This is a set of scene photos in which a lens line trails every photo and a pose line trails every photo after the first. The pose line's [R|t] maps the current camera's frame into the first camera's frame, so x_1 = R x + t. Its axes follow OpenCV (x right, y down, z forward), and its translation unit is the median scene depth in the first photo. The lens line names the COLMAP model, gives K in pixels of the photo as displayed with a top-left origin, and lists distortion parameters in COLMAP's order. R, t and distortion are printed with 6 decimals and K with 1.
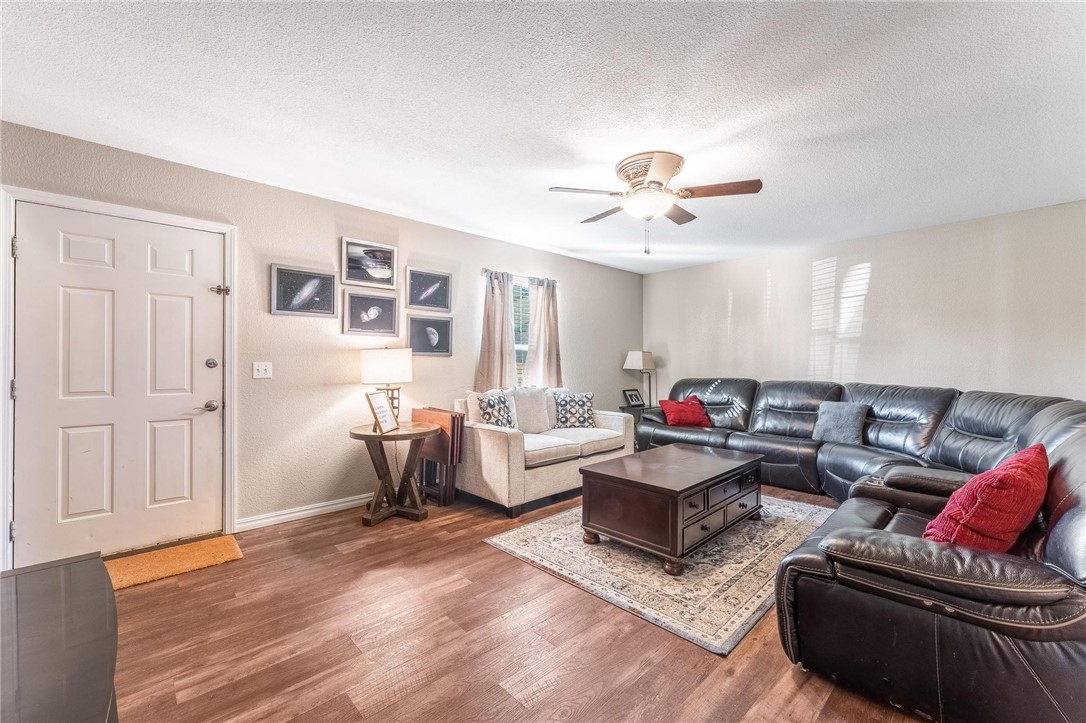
lens RADIAL K [[441.3, 0, 541.0], [0, 441.3, 358.7], [0, 0, 1]] dist [0.004009, -0.000380]
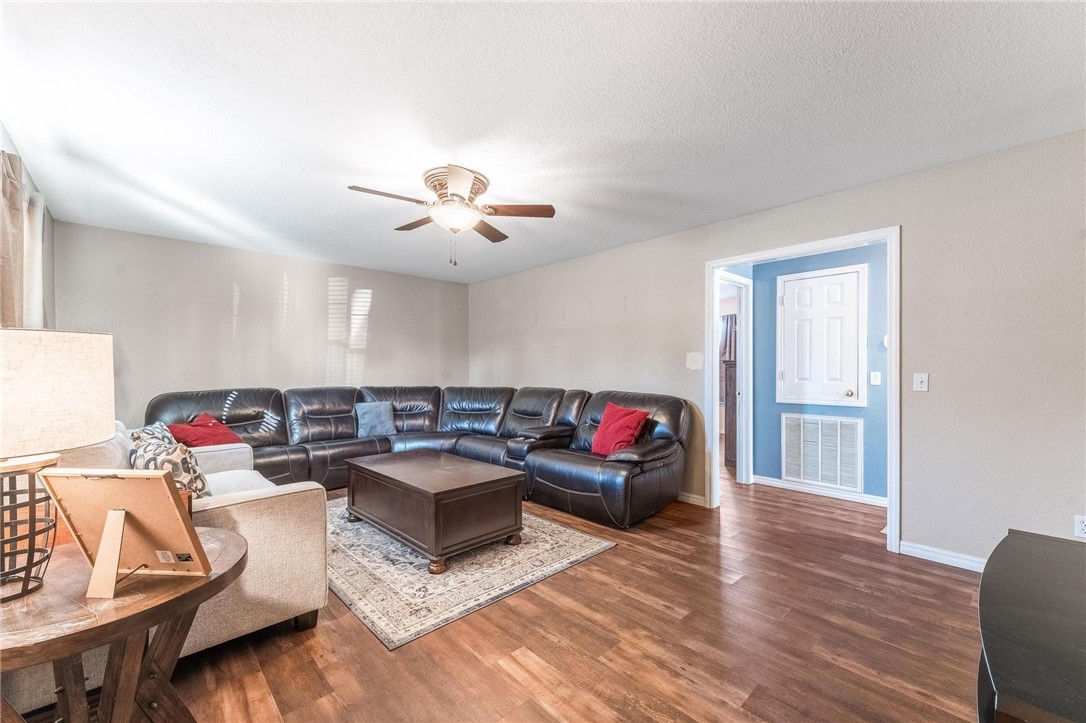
lens RADIAL K [[441.3, 0, 541.0], [0, 441.3, 368.5], [0, 0, 1]] dist [0.004009, -0.000380]
pose [[0.004989, -0.002494, 0.999984, -0.624142], [-0.006077, 0.999978, 0.002524, -0.000730], [-0.999969, -0.006089, 0.004974, 0.629392]]
